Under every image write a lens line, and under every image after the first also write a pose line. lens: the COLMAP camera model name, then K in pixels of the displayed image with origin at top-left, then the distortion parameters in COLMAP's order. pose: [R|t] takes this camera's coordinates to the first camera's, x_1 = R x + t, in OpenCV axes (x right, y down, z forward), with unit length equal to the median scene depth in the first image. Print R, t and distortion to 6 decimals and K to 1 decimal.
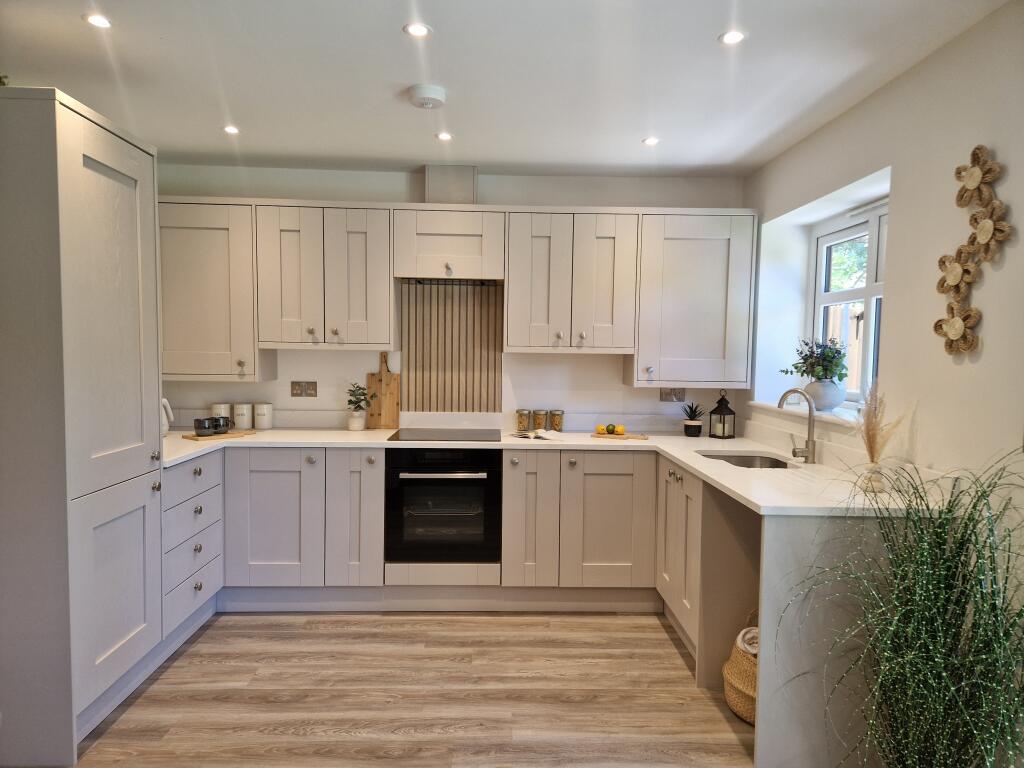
lens RADIAL K [[683.3, 0, 510.7], [0, 683.3, 389.9], [0, 0, 1]] dist [0.058513, -0.003497]
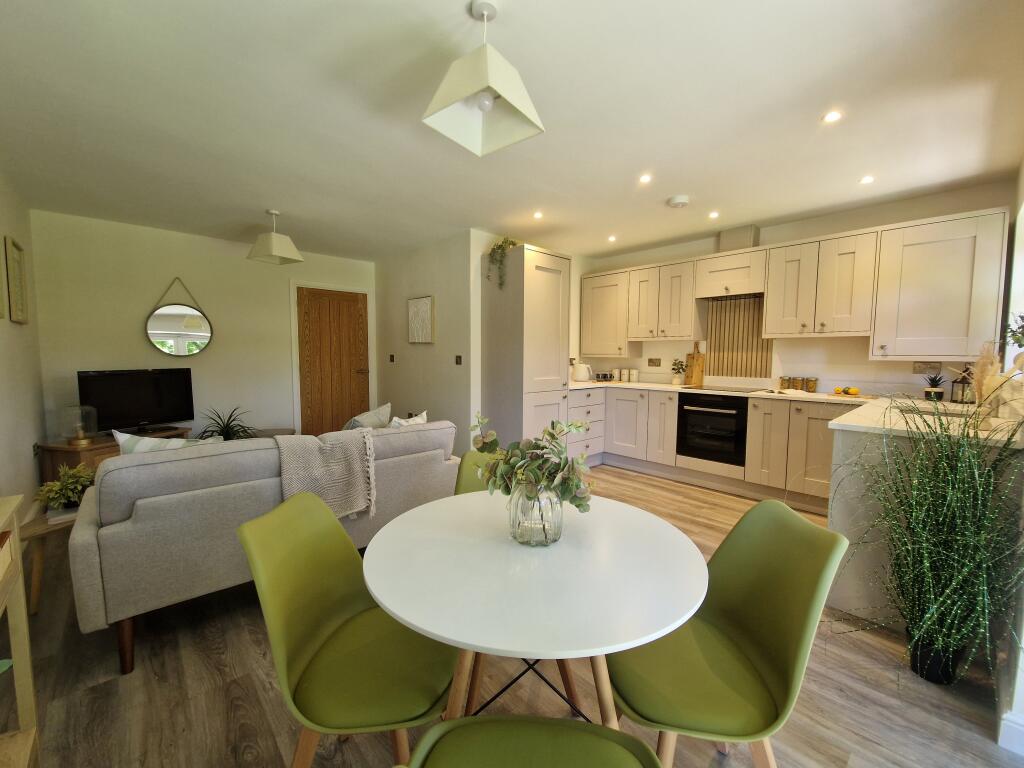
lens RADIAL K [[416.6, 0, 511.5], [0, 416.6, 384.5], [0, 0, 1]] dist [0.000699, -0.000057]
pose [[0.661658, 0.043785, -0.748526, 0.334717], [-0.039163, 0.998949, 0.023816, 0.052120], [0.748782, 0.013557, 0.662678, -0.072891]]
